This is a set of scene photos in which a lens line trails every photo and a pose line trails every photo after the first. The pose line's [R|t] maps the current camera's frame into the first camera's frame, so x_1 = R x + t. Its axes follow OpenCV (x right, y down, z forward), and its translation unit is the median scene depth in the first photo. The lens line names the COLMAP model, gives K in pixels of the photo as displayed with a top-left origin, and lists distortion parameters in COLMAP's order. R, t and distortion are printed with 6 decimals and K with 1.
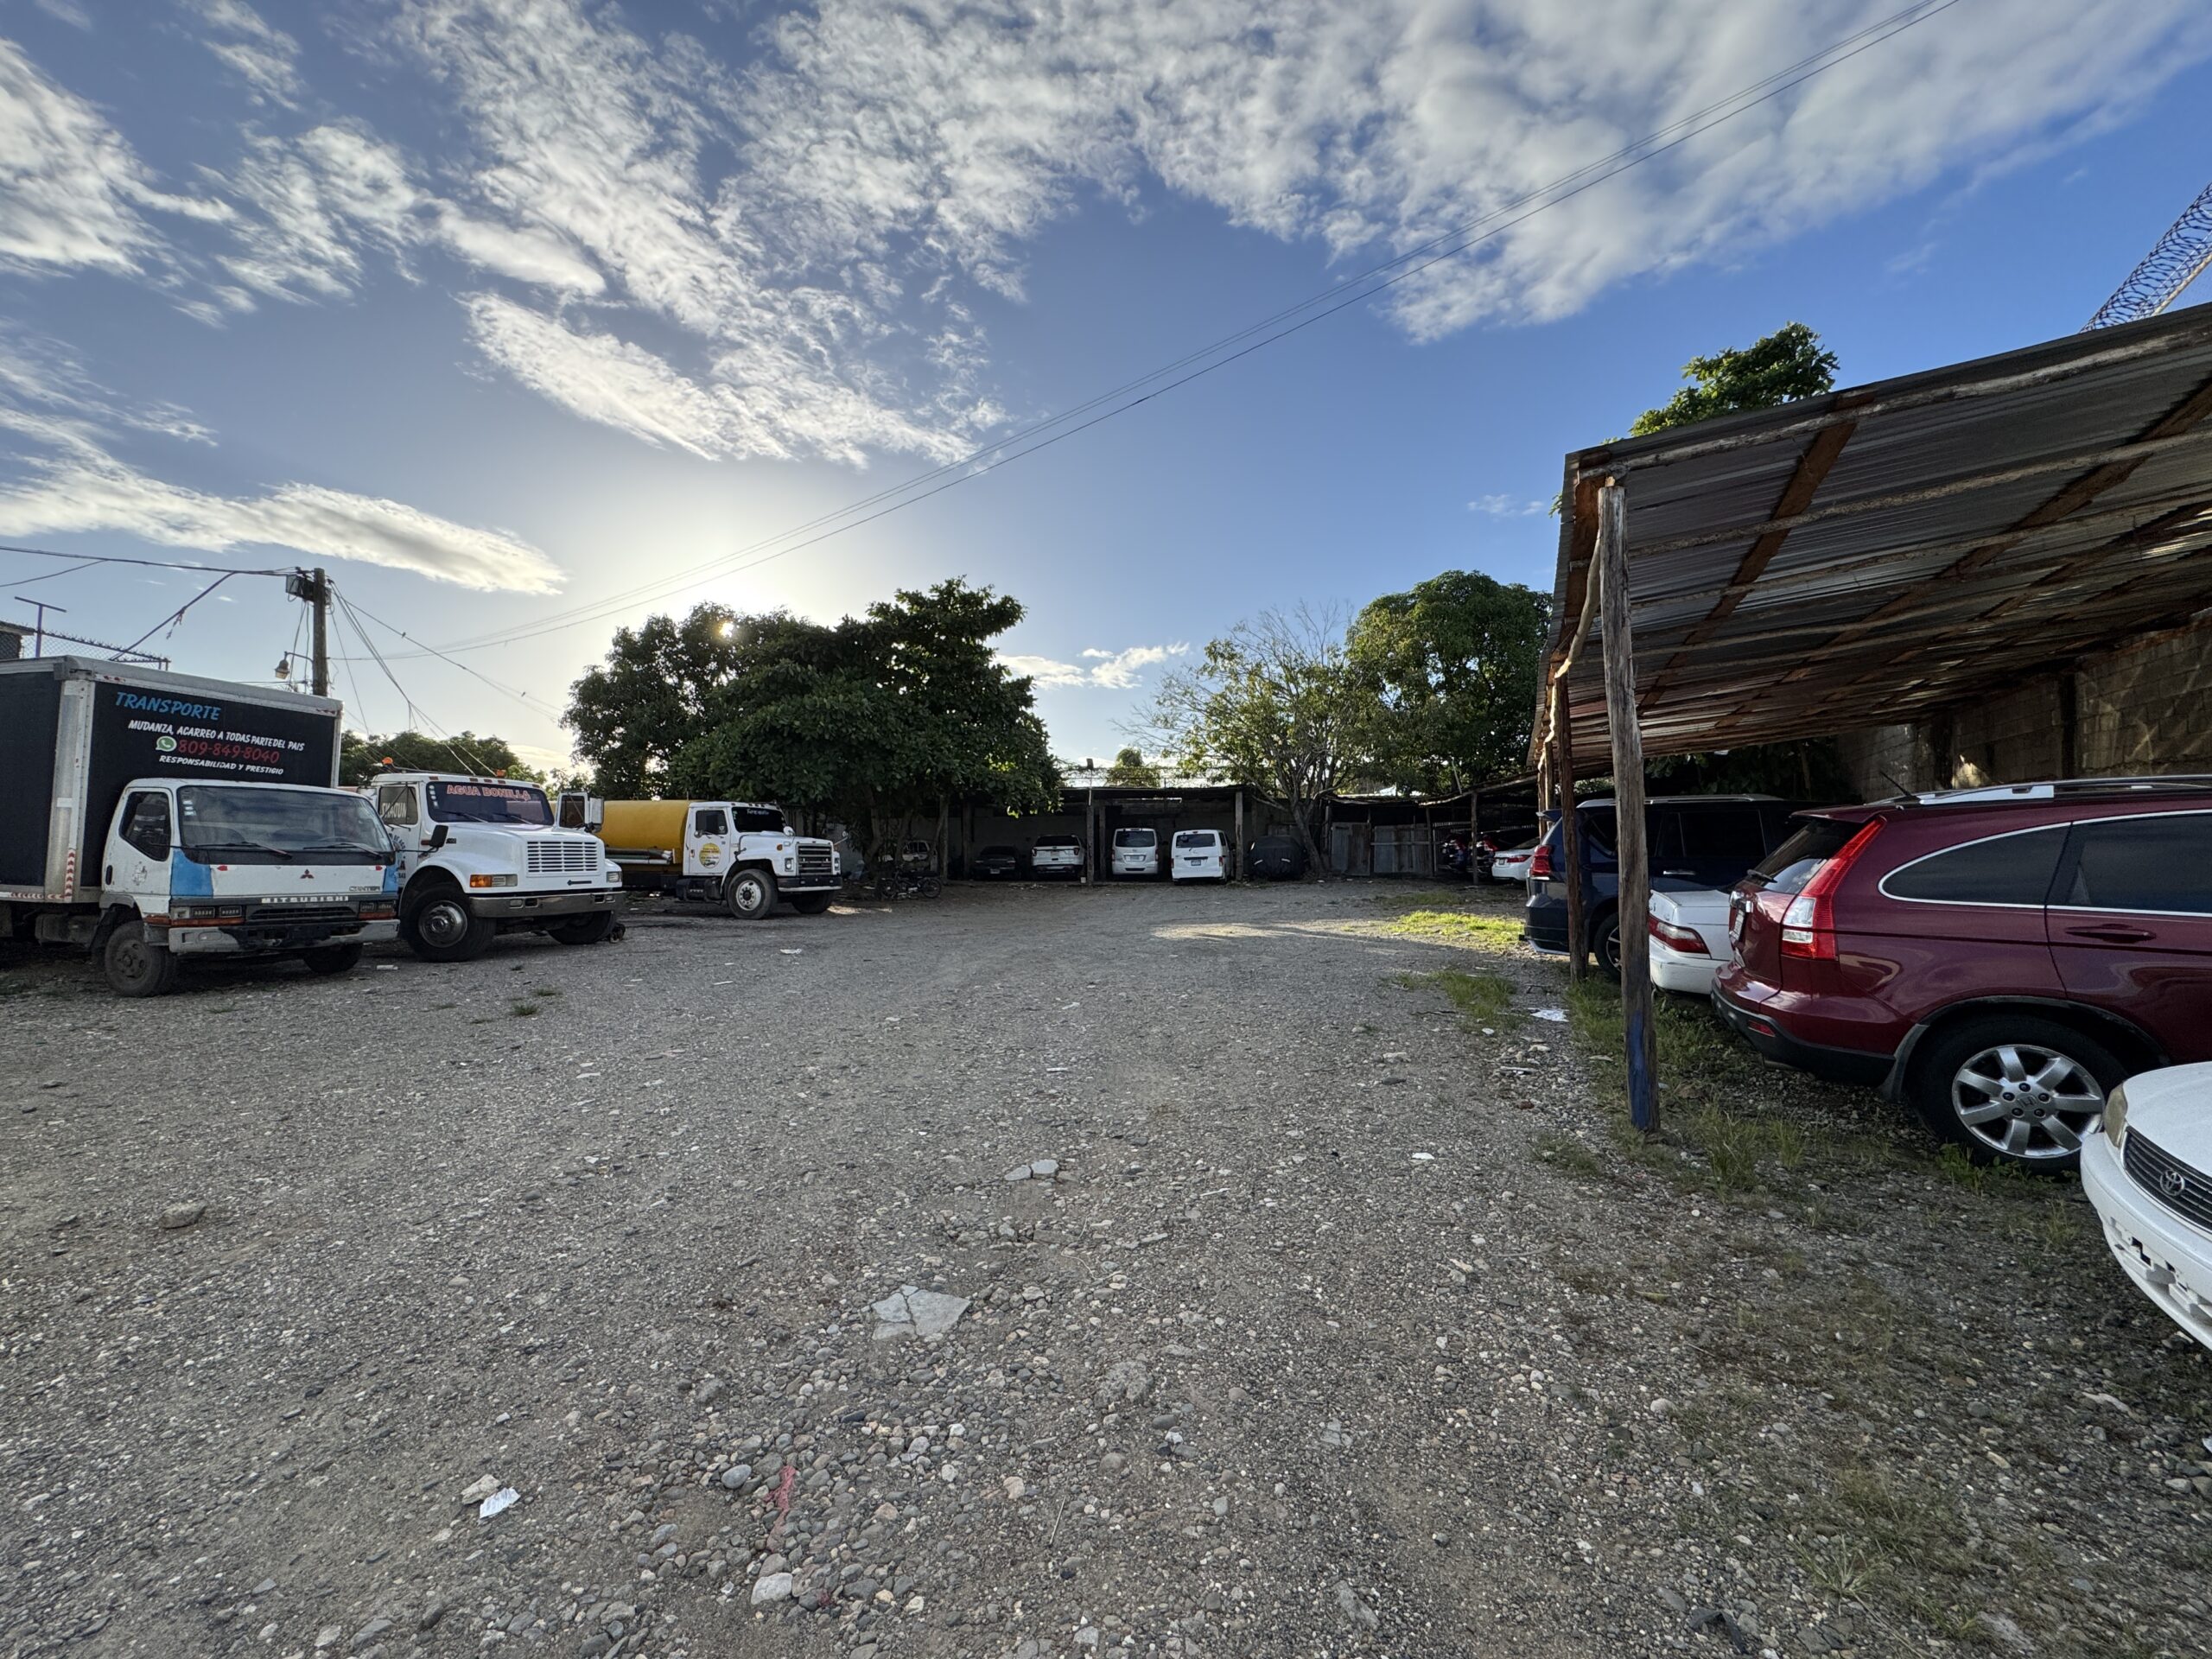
lens RADIAL K [[877.7, 0, 1106.0], [0, 877.7, 829.5], [0, 0, 1]] dist [-0.002341, -0.000248]
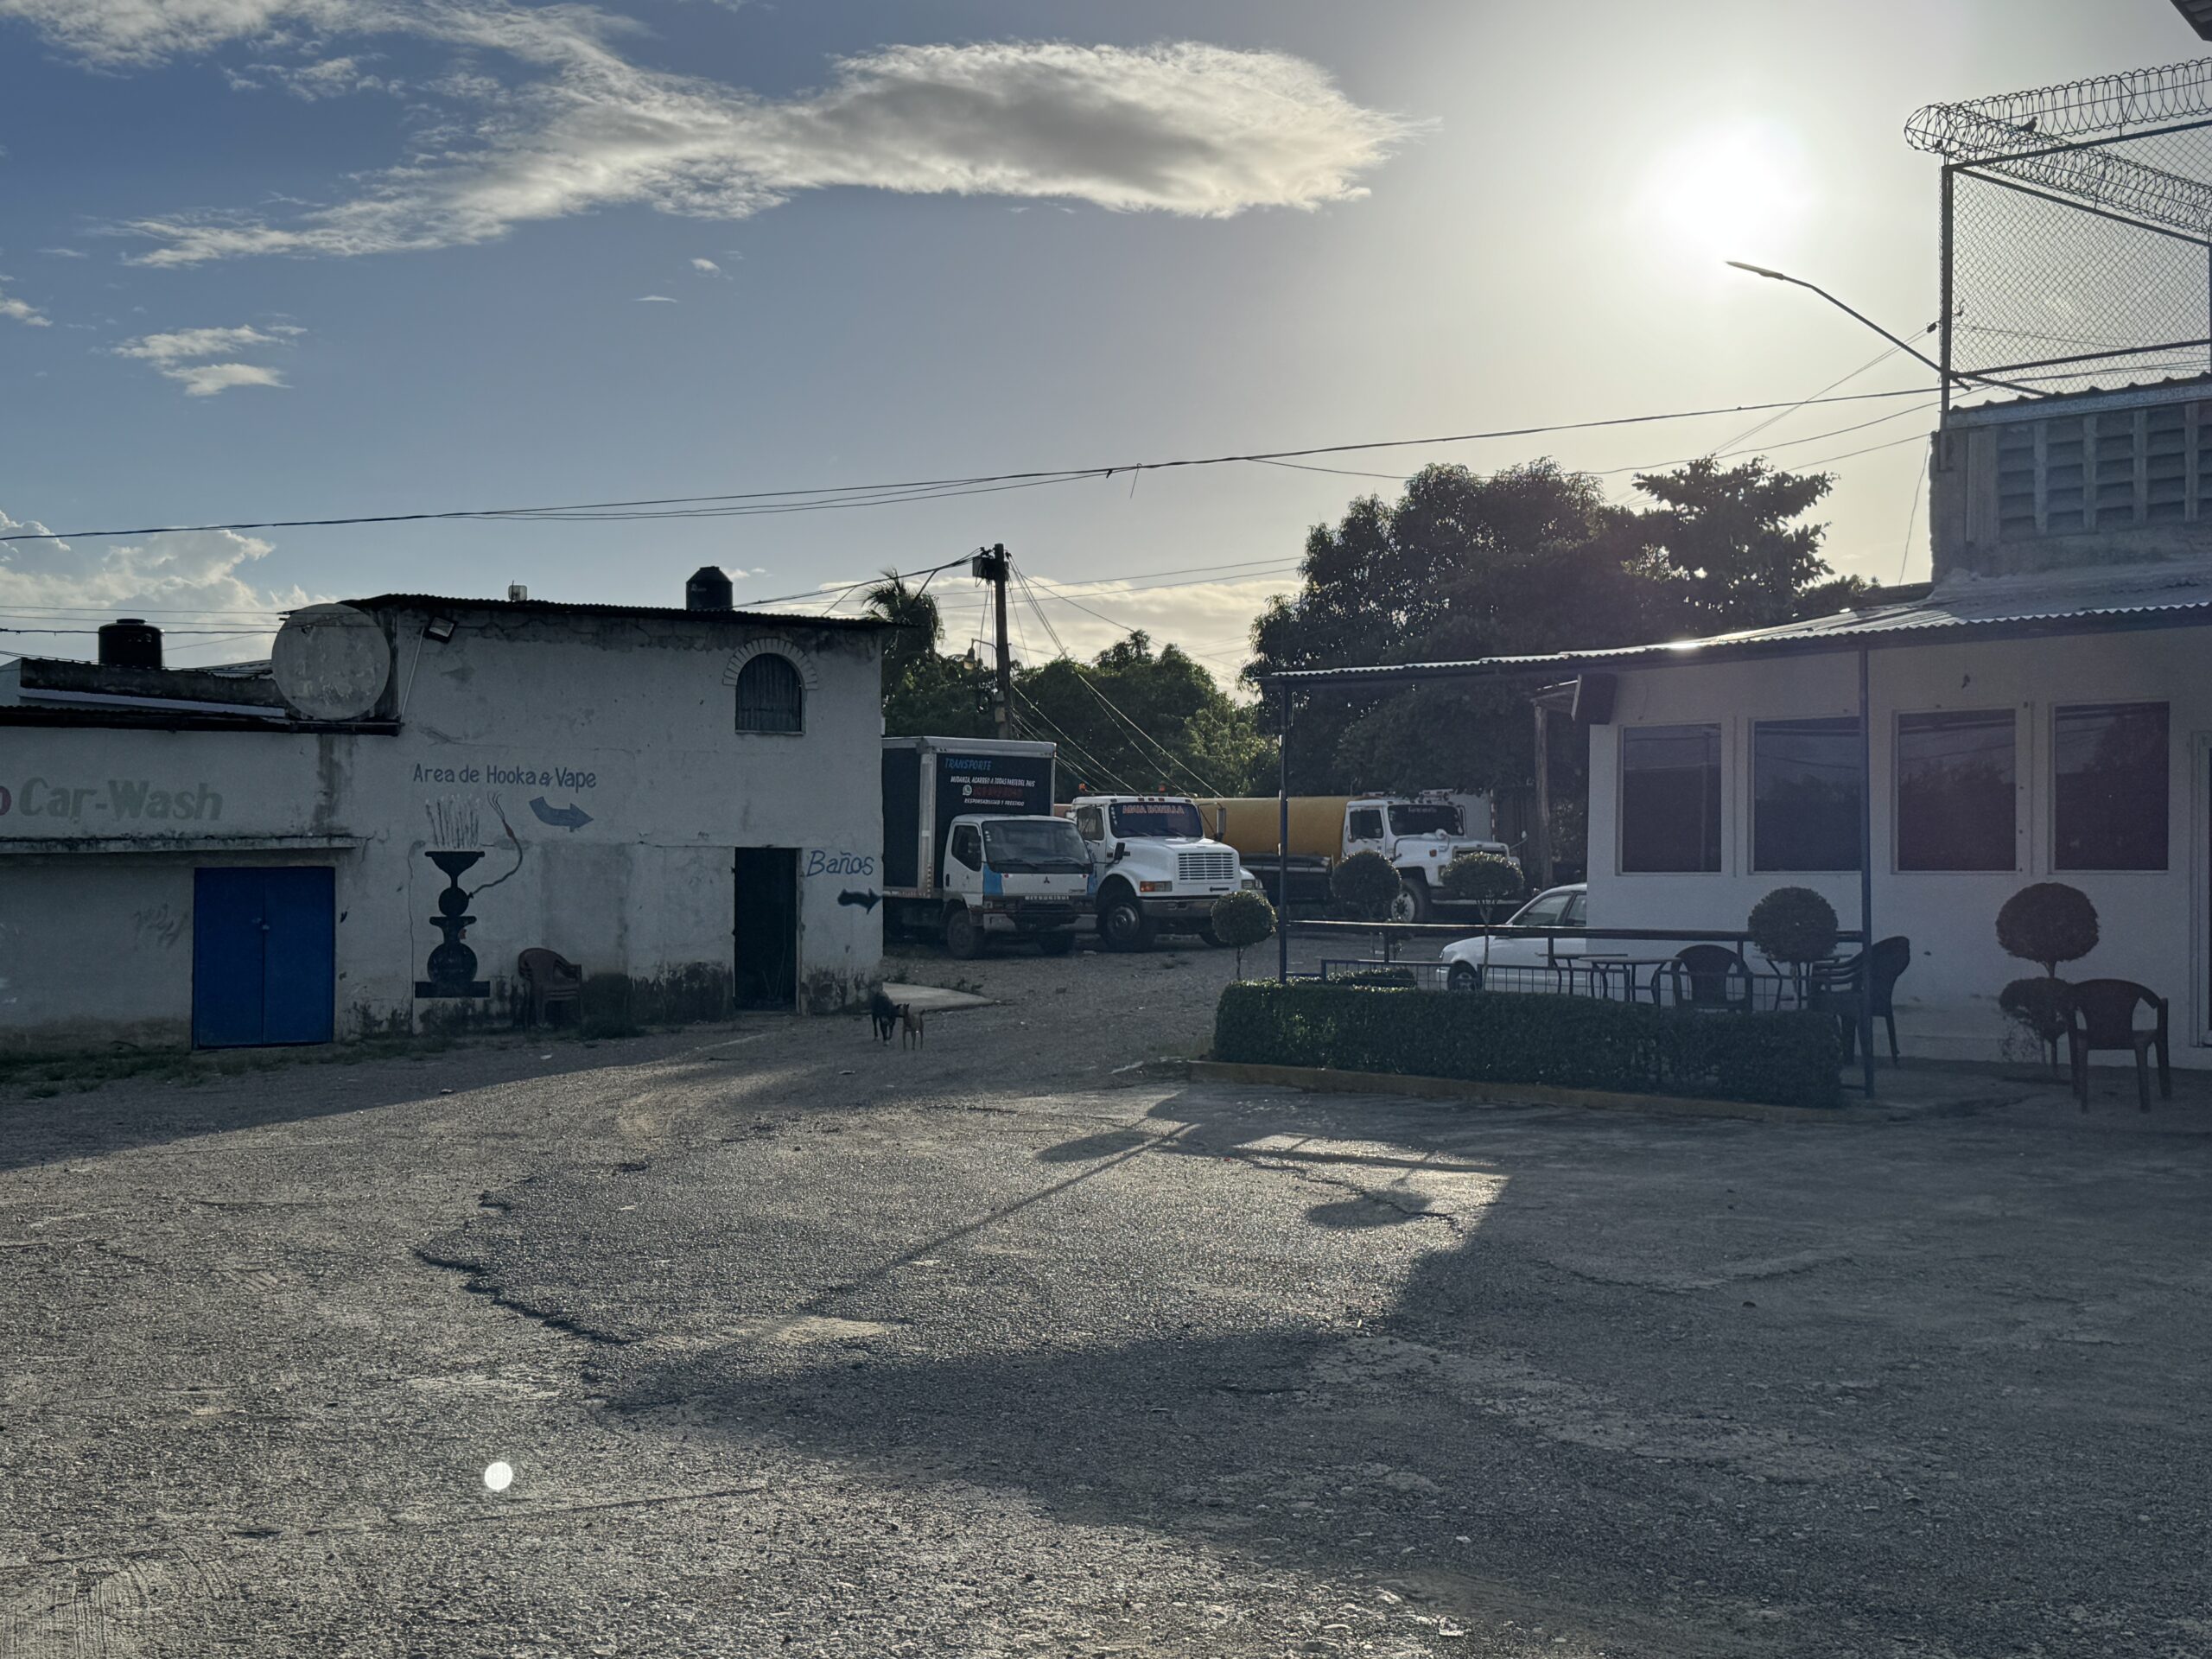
lens RADIAL K [[2618.5, 0, 1106.0], [0, 2618.5, 829.5], [0, 0, 1]] dist [0.205543, -0.463915]
pose [[0.798316, -0.011105, -0.602137, 0.902144], [0.025121, 0.999574, 0.014871, -0.048003], [0.601715, -0.026998, 0.798255, -1.219477]]
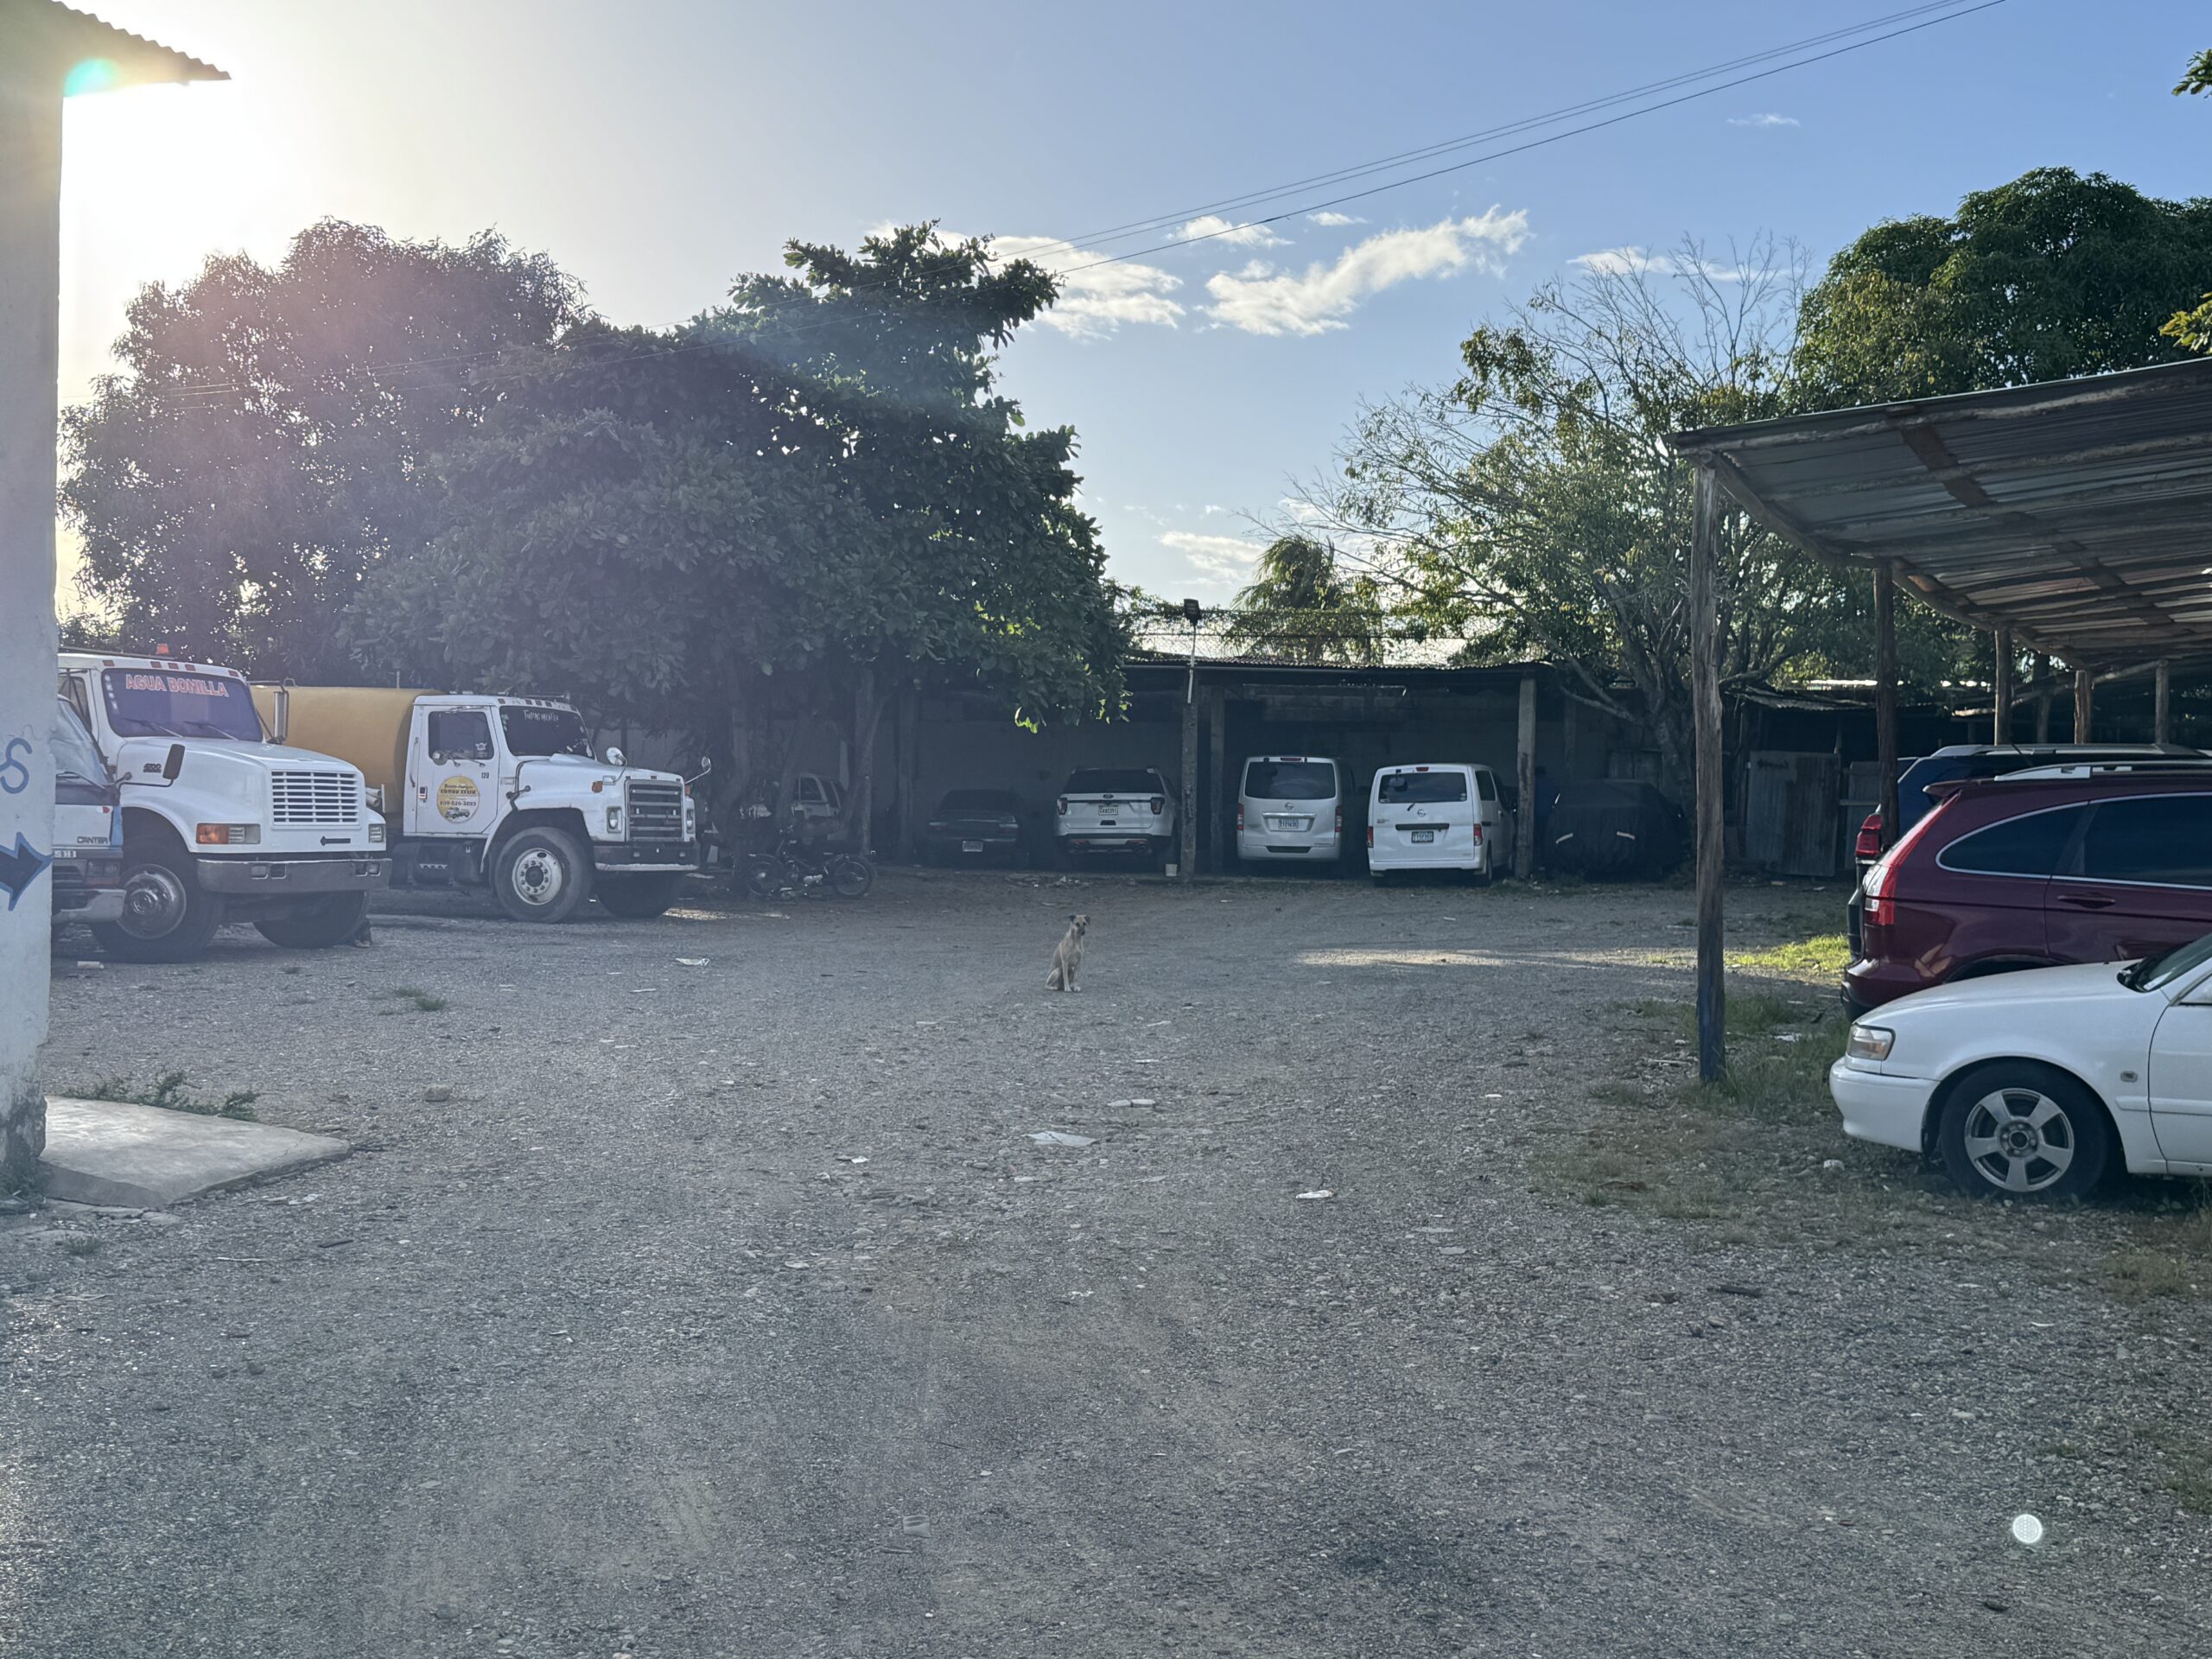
lens RADIAL K [[2551.2, 0, 1072.3], [0, 2551.2, 815.6], [0, 0, 1]] dist [0.226658, -0.553745]
pose [[0.997816, 0.021497, -0.062454, 0.007758], [-0.019657, 0.999359, 0.029928, -0.013532], [0.063057, -0.028635, 0.997599, -0.502640]]
